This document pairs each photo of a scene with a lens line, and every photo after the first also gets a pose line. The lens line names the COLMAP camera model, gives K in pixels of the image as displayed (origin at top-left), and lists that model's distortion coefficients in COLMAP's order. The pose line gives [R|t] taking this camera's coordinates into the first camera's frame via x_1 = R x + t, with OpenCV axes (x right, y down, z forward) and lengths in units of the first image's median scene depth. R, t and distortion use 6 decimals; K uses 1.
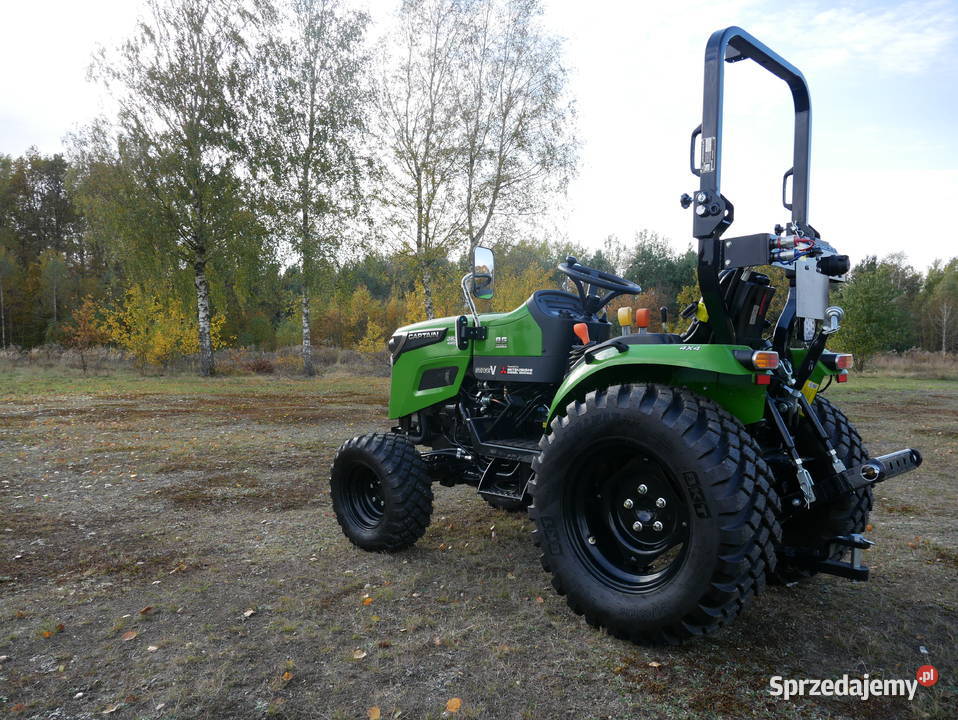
lens RADIAL K [[700.2, 0, 479.8], [0, 700.2, 357.8], [0, 0, 1]] dist [-0.060315, 0.029821]
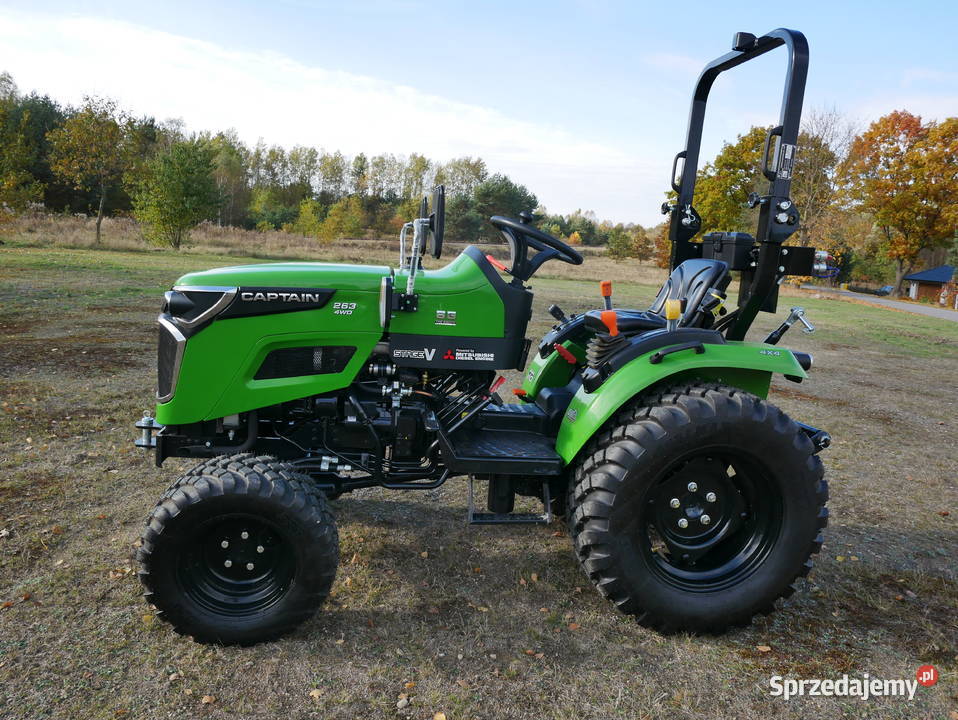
lens RADIAL K [[730.6, 0, 479.0], [0, 730.6, 360.0], [0, 0, 1]] dist [-0.043778, 0.015117]
pose [[0.568281, -0.092444, 0.817625, -0.348456], [-0.066354, 0.985284, 0.157519, -0.060826], [-0.820155, -0.143768, 0.553784, 0.314105]]
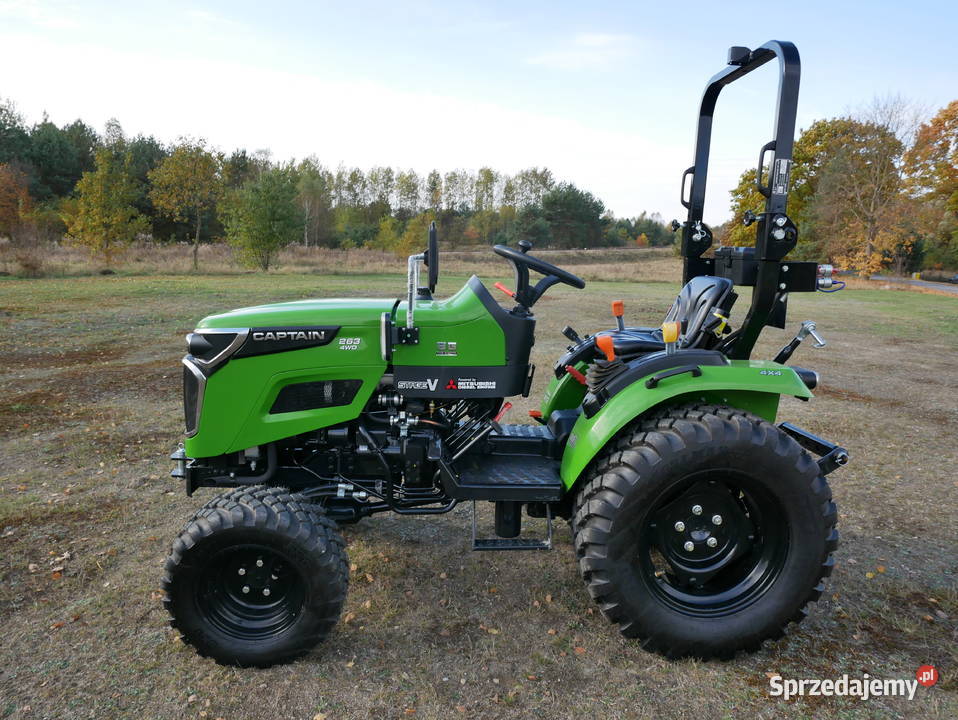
lens RADIAL K [[700.2, 0, 479.8], [0, 700.2, 357.8], [0, 0, 1]] dist [-0.060315, 0.029821]
pose [[0.649836, -0.109543, 0.752139, -0.309912], [-0.013846, 0.987690, 0.155812, -0.078249], [-0.759948, -0.111666, 0.640320, 0.282397]]
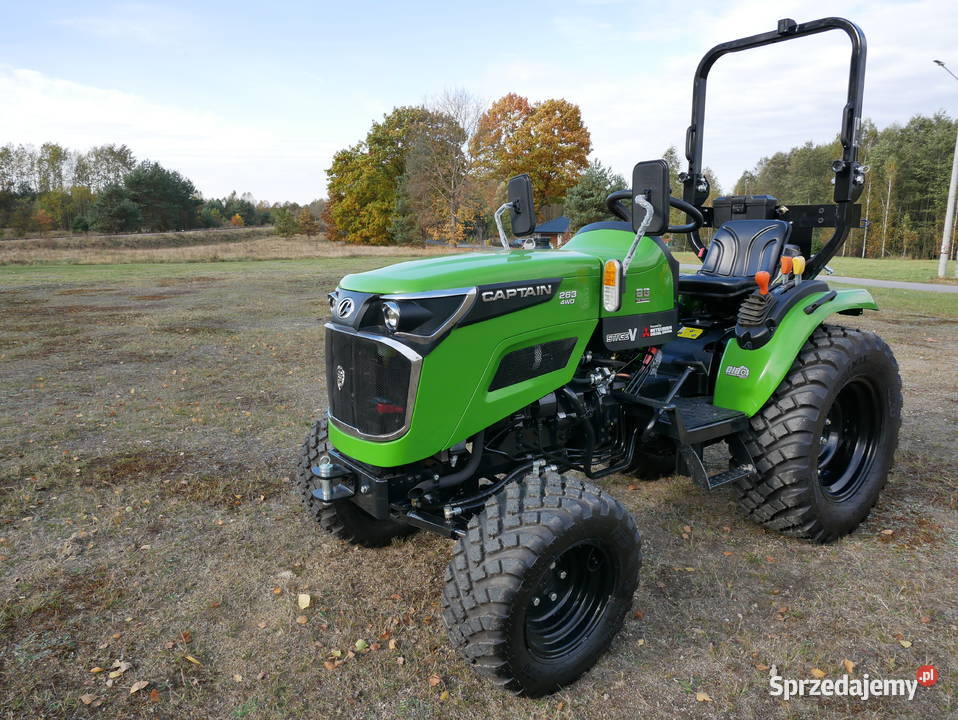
lens RADIAL K [[678.7, 0, 453.0], [0, 678.7, 358.2], [0, 0, 1]] dist [-0.064159, 0.028733]
pose [[0.141030, -0.187332, 0.972120, -0.414020], [0.010482, 0.982162, 0.187746, -0.054783], [-0.989950, -0.016288, 0.140478, 0.647009]]
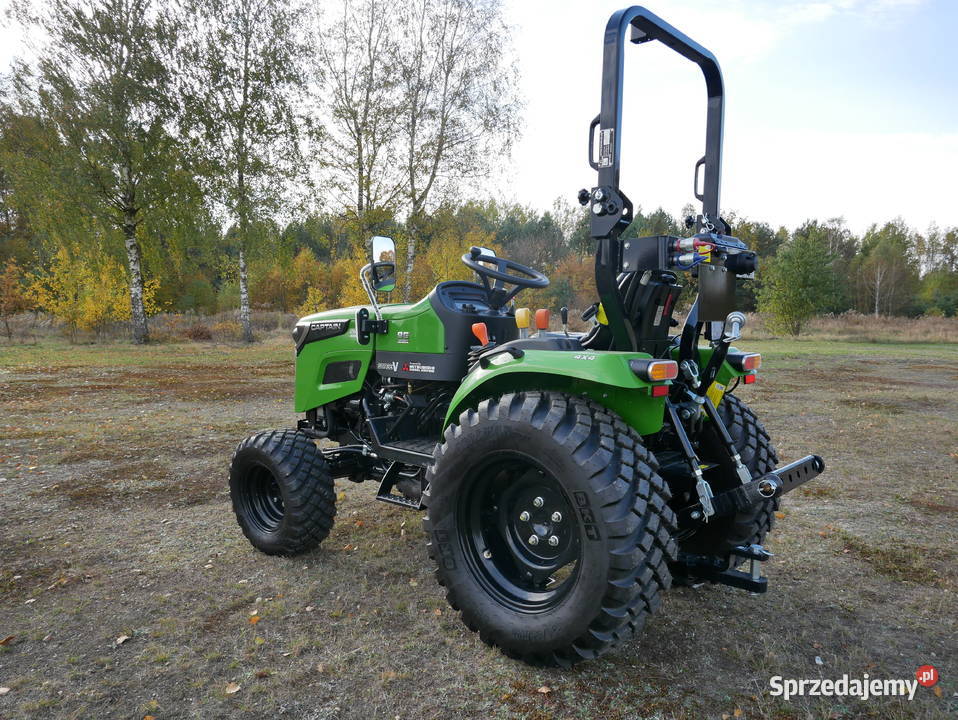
lens RADIAL K [[700.2, 0, 479.8], [0, 700.2, 357.8], [0, 0, 1]] dist [-0.060315, 0.029821]
pose [[0.997382, -0.007469, 0.071921, 0.038639], [0.003443, 0.998429, 0.055933, -0.027674], [-0.072226, -0.055538, 0.995841, 0.029649]]
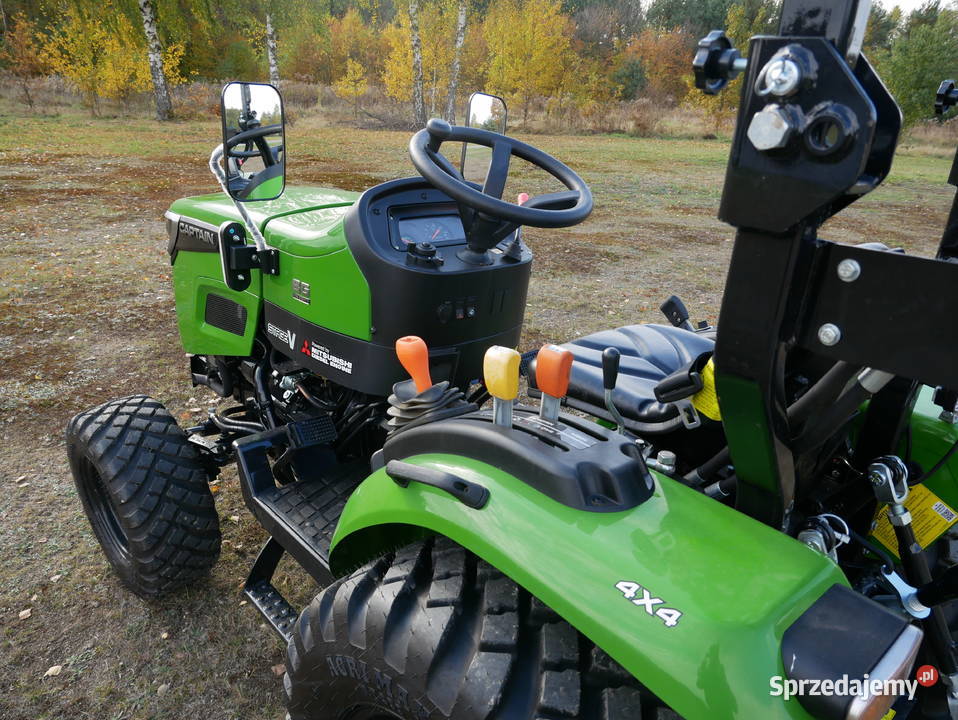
lens RADIAL K [[696.9, 0, 480.5], [0, 696.9, 364.5], [0, 0, 1]] dist [-0.056874, 0.029553]
pose [[0.999032, 0.043477, 0.006705, 0.091438], [-0.042922, 0.929979, 0.365098, -0.092995], [0.009638, -0.365033, 0.930945, 0.312678]]
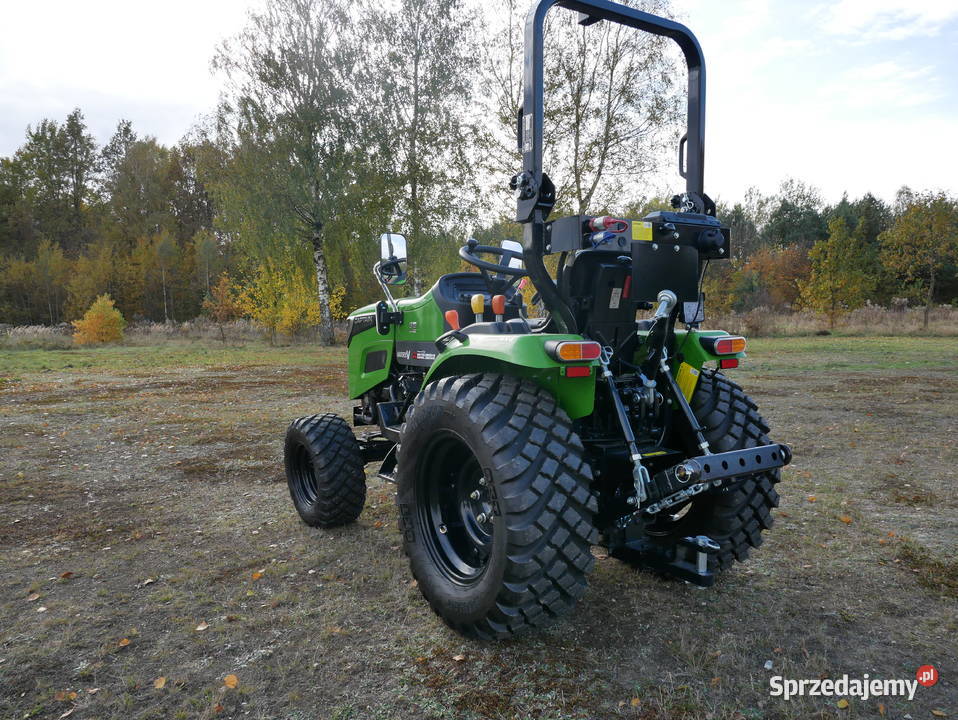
lens RADIAL K [[700.2, 0, 479.8], [0, 700.2, 357.8], [0, 0, 1]] dist [-0.060315, 0.029821]
pose [[0.980552, -0.011680, -0.195914, 0.189484], [0.021883, 0.998510, 0.049994, -0.015557], [0.195038, -0.053309, 0.979346, 0.017876]]
